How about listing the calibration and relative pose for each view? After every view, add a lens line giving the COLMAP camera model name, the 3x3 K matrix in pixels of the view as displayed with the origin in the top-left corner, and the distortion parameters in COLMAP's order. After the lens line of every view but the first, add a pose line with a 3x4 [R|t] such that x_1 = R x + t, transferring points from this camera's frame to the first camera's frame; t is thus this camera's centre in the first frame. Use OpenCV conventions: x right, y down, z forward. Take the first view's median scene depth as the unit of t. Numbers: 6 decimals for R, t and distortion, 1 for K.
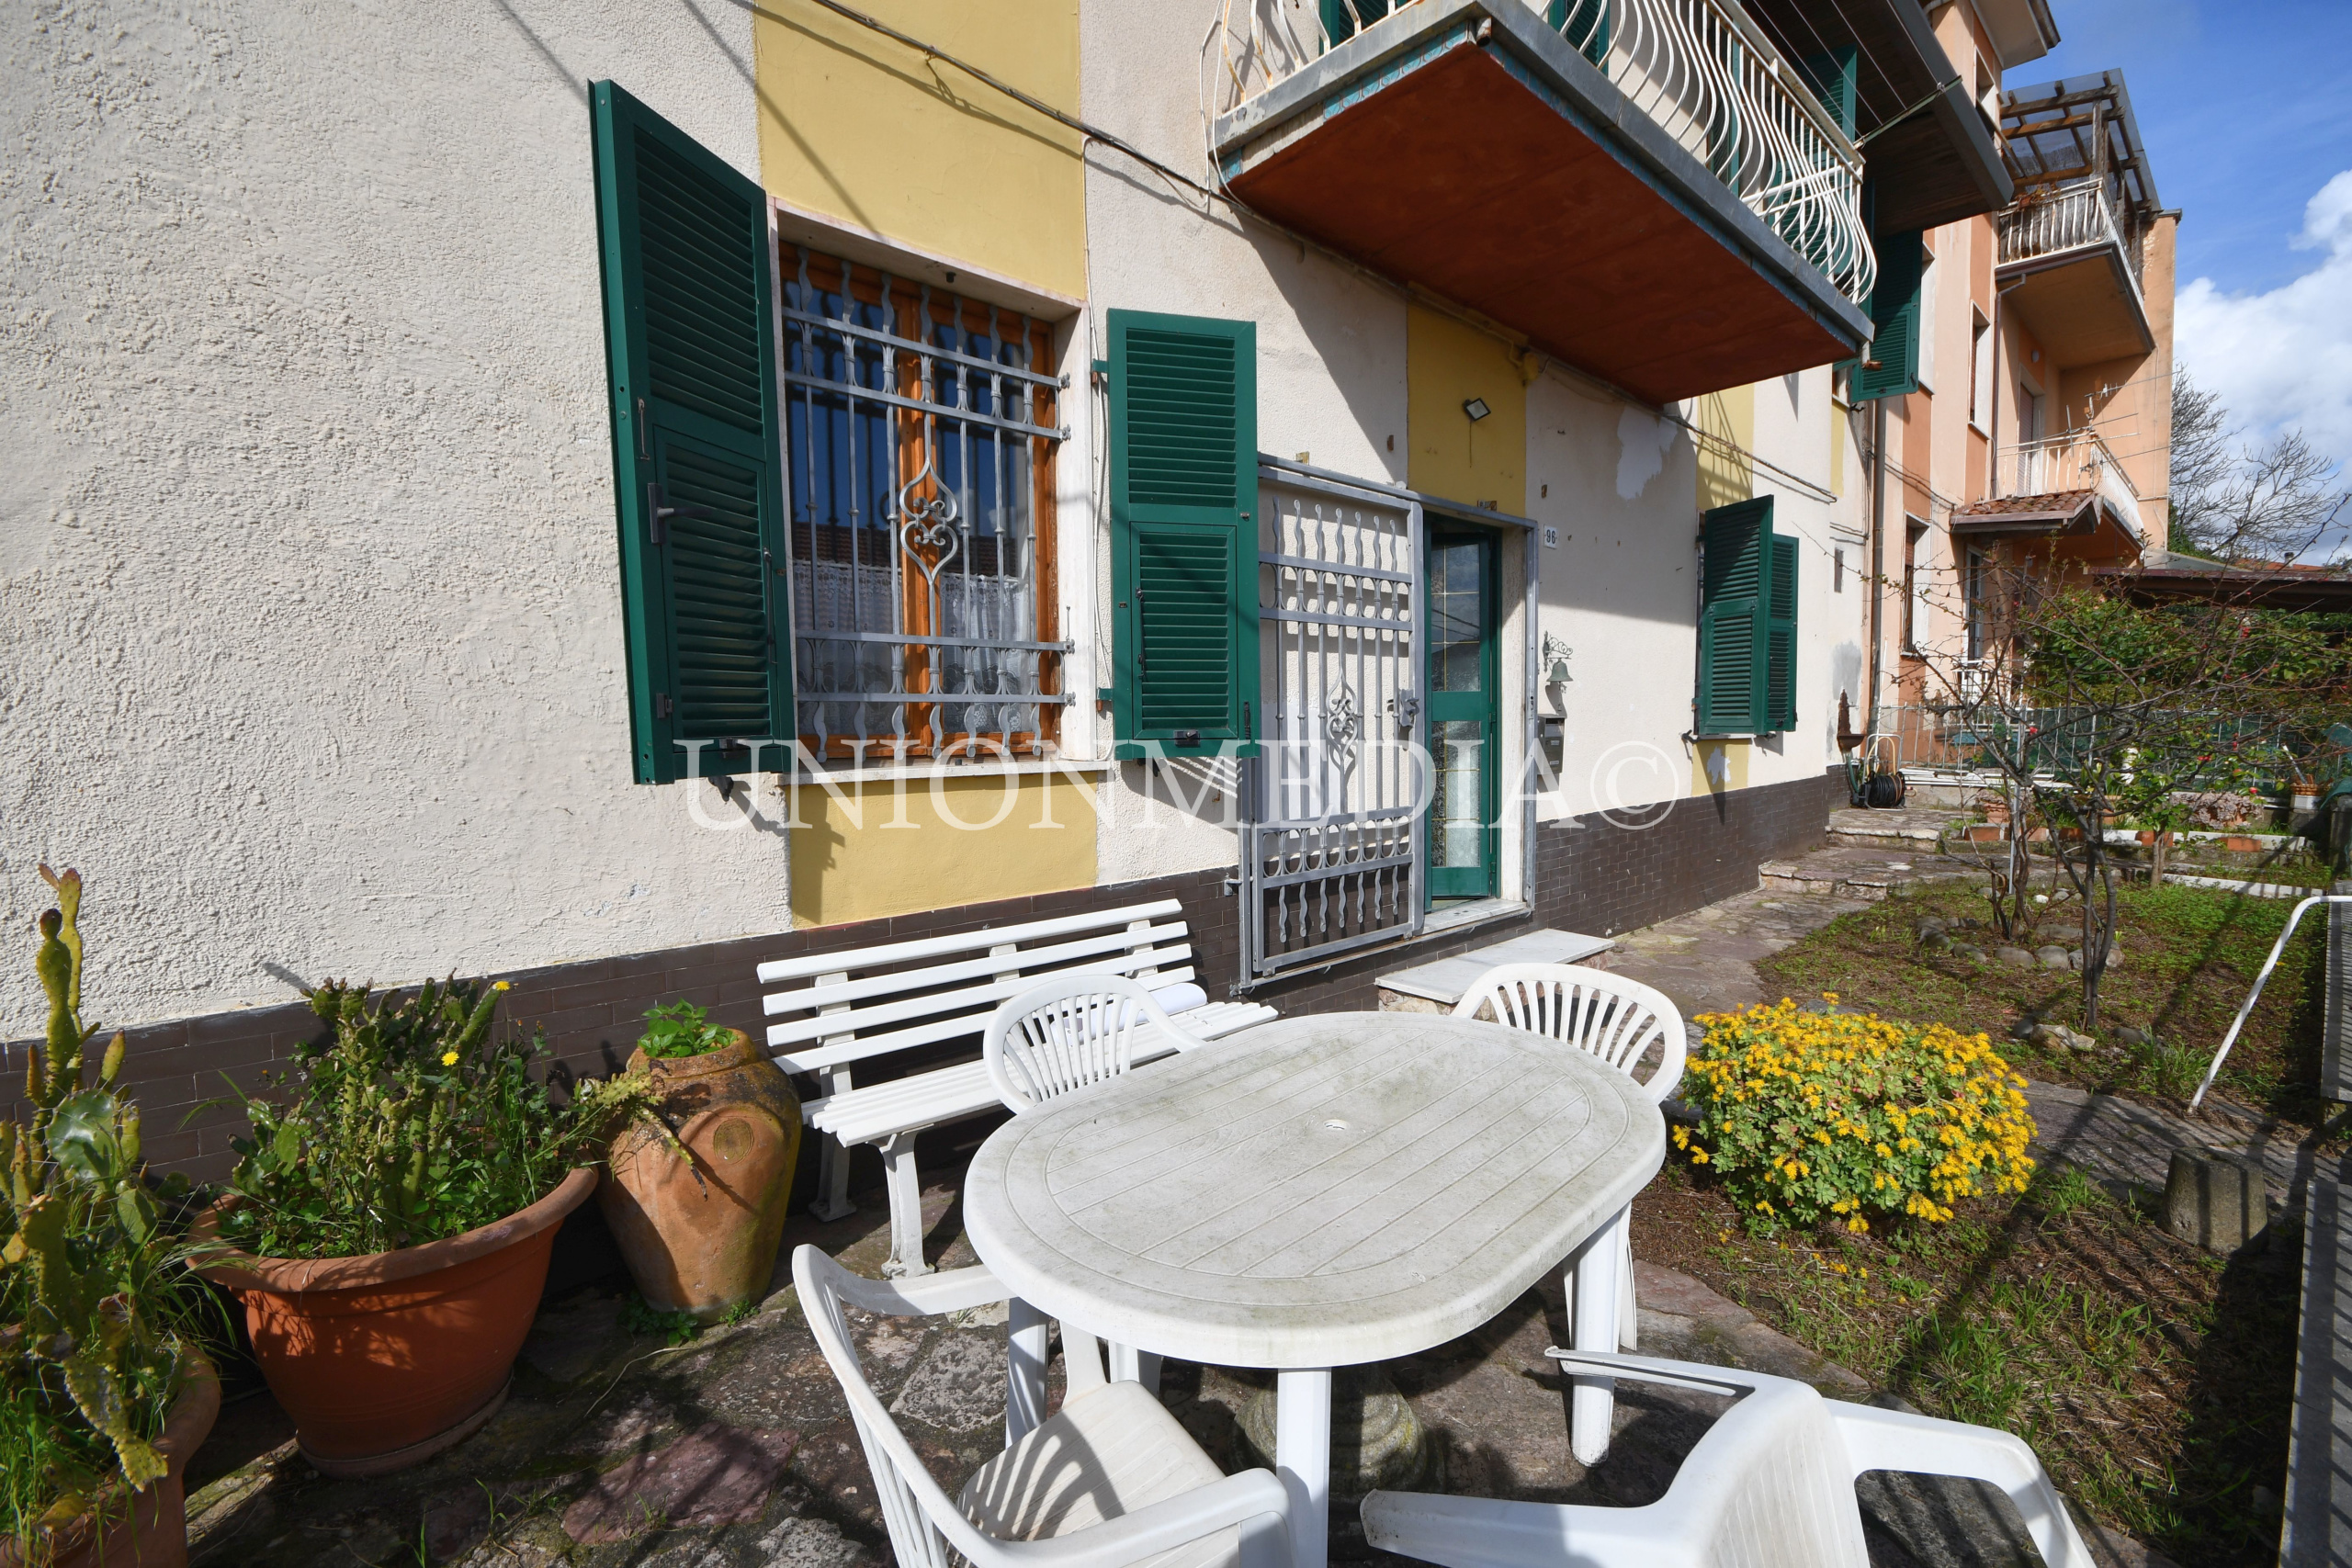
lens RADIAL K [[1039.2, 0, 1176.0], [0, 1039.2, 784.0], [0, 0, 1]] dist [-0.000962, -0.000554]
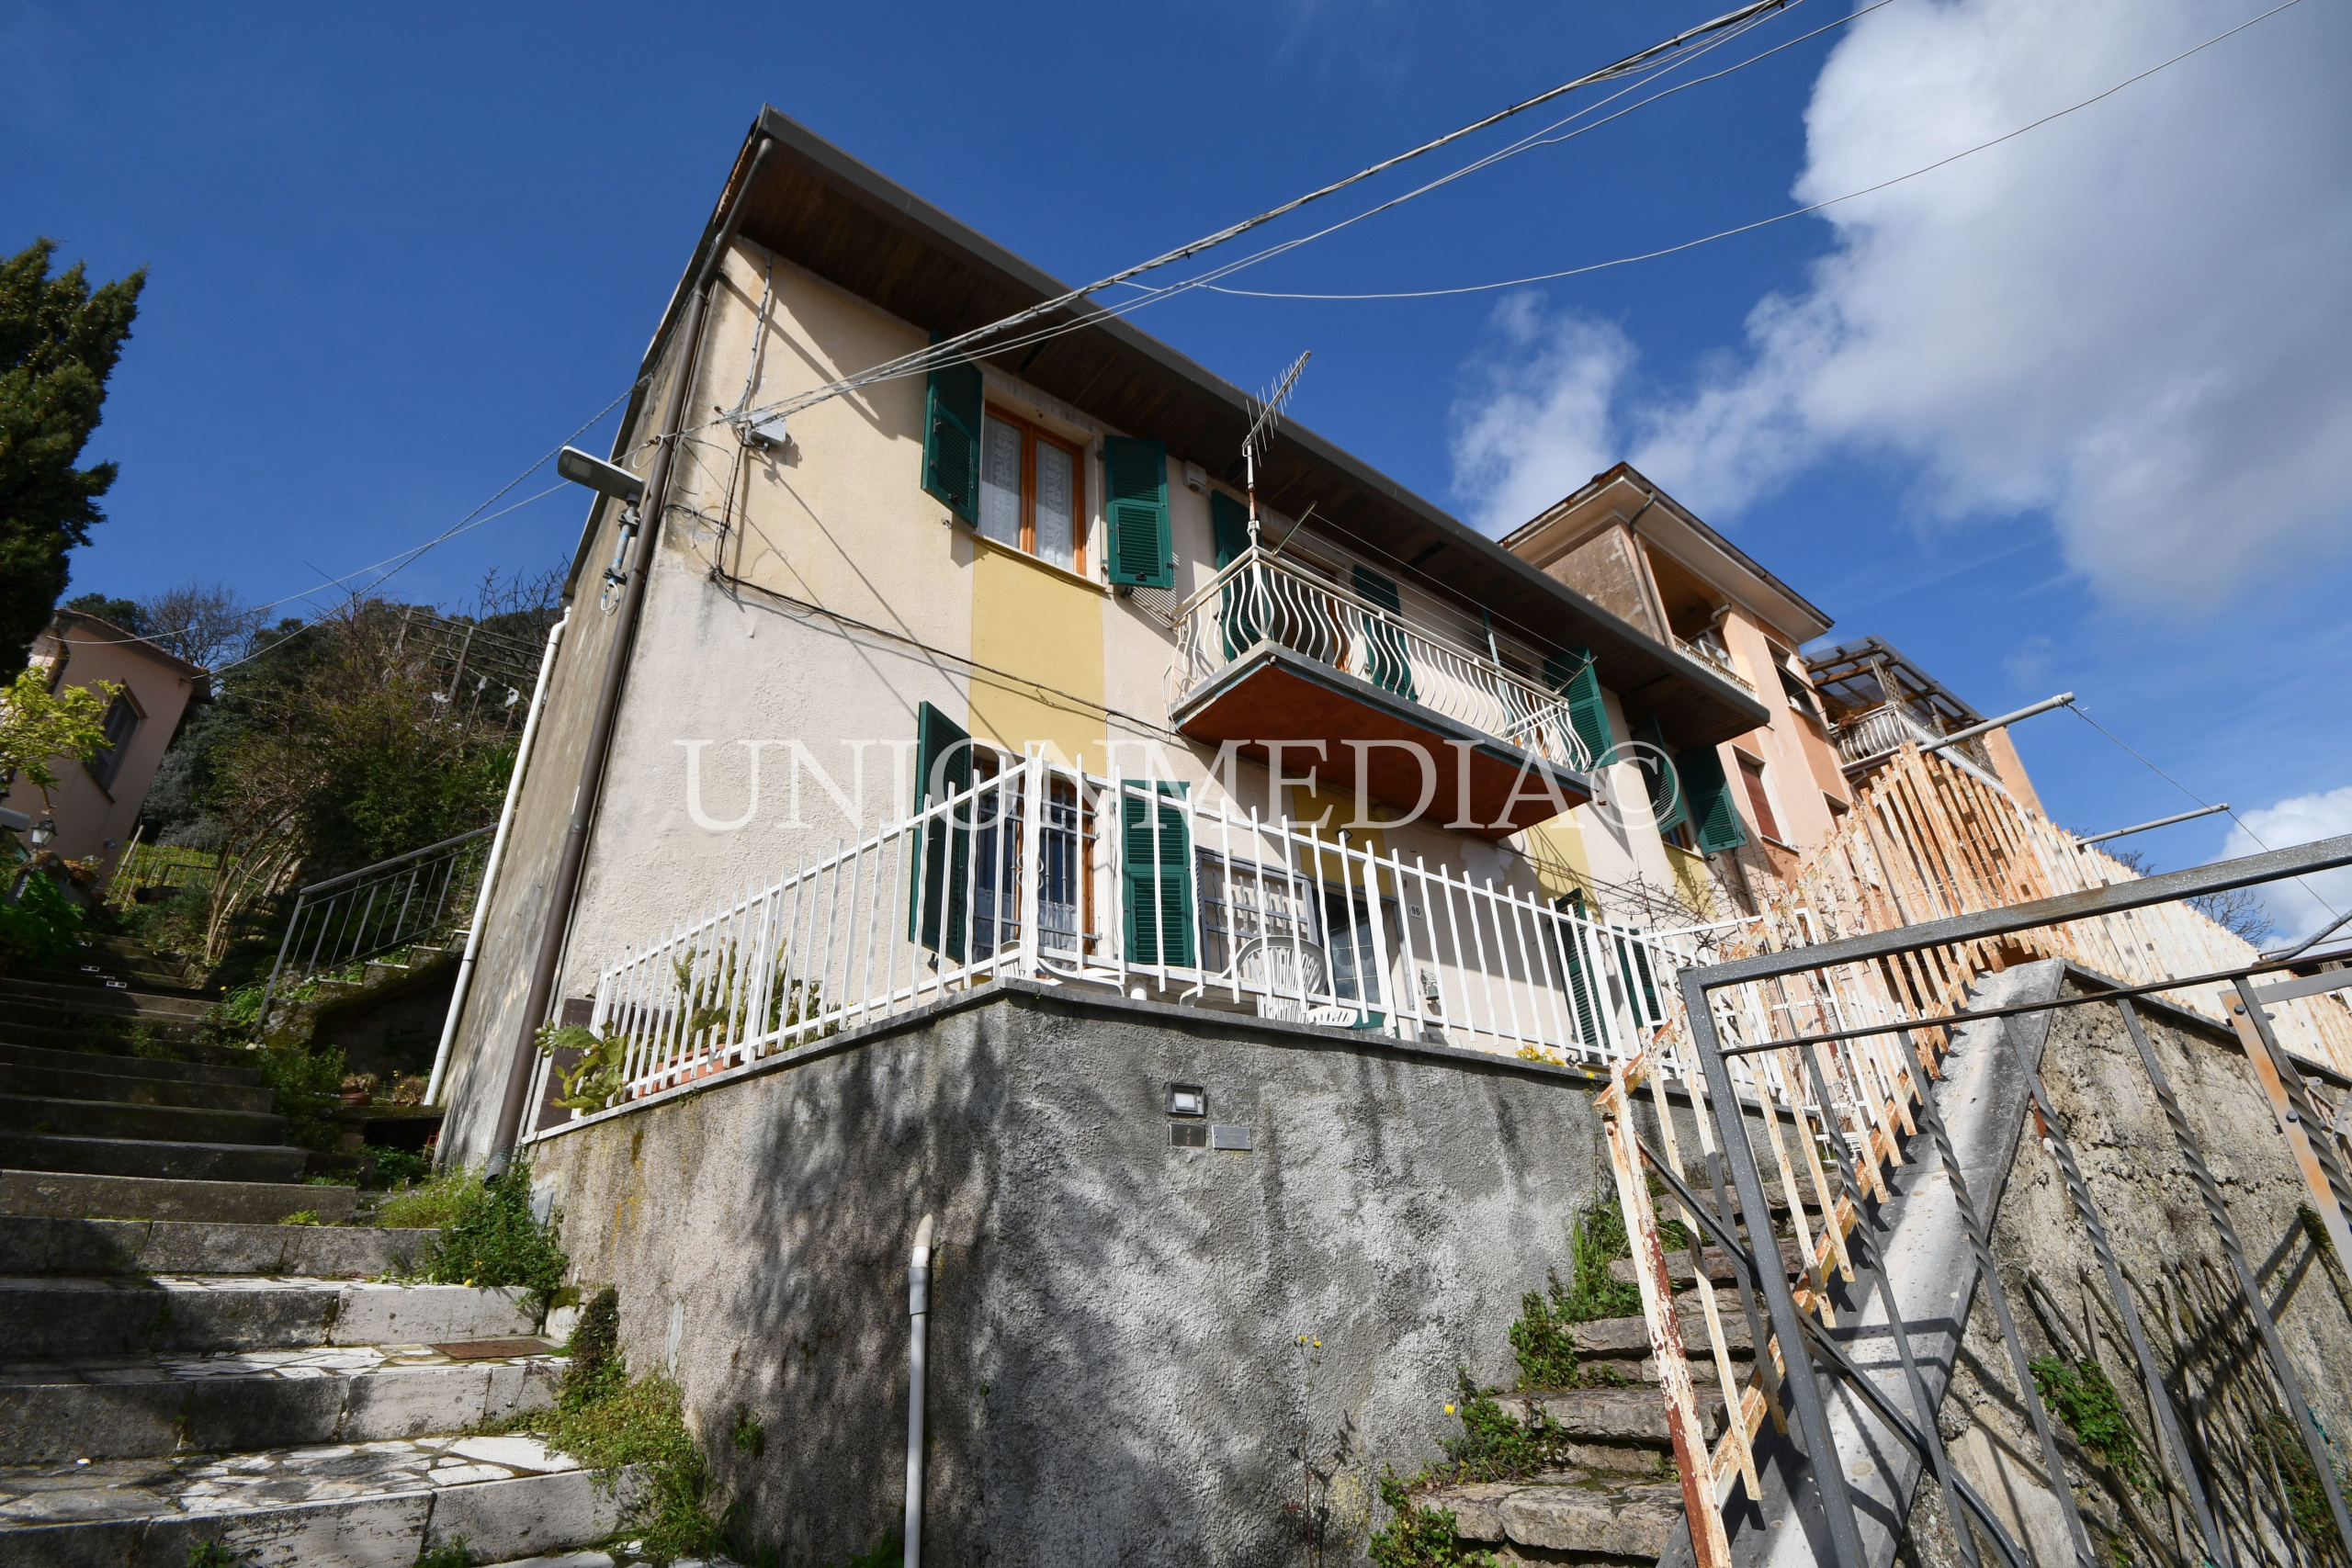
lens RADIAL K [[1039.2, 0, 1176.0], [0, 1039.2, 784.0], [0, 0, 1]] dist [-0.000962, -0.000554]
pose [[0.995533, -0.071630, -0.061510, 0.172302], [0.031725, 0.867384, -0.496627, 0.568650], [0.088926, 0.492457, 0.865782, -0.768173]]
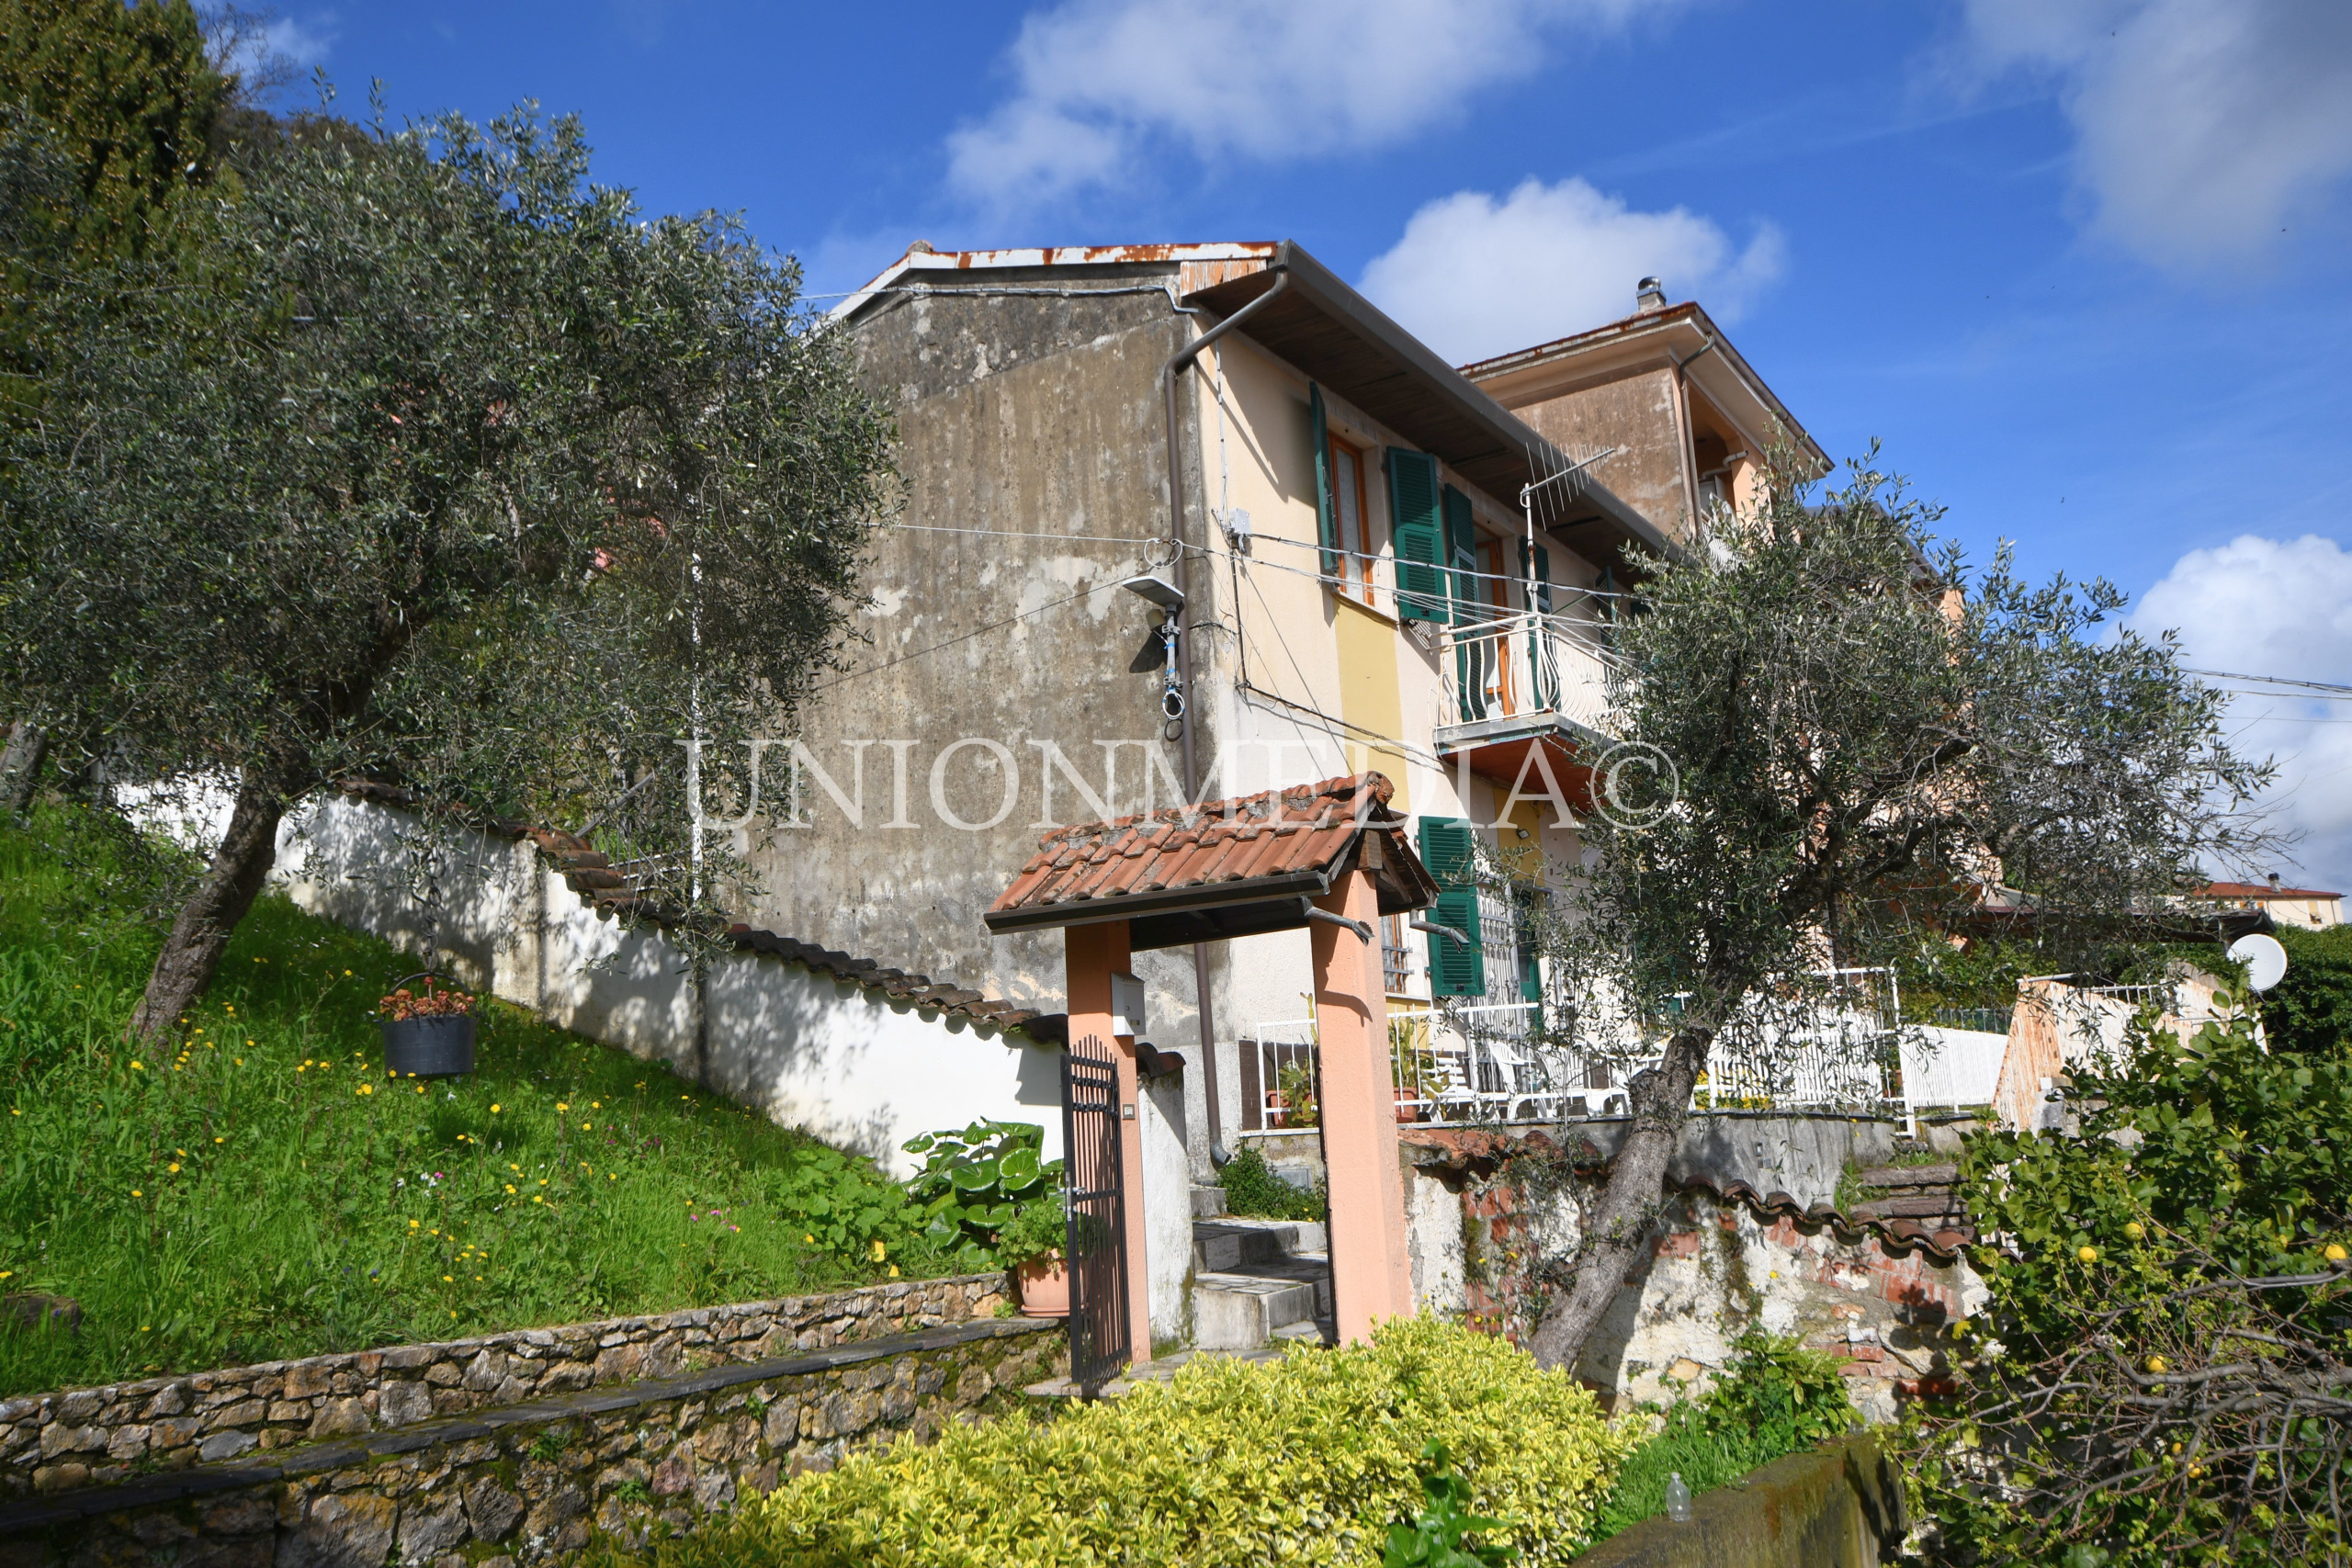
lens RADIAL K [[1857.1, 0, 1176.0], [0, 1857.1, 784.0], [0, 0, 1]] dist [0.001061, 0.000189]
pose [[0.967254, 0.018523, 0.253132, -1.662045], [0.048399, 0.965571, -0.255596, 0.552124], [-0.249152, 0.259478, 0.933057, -2.874456]]
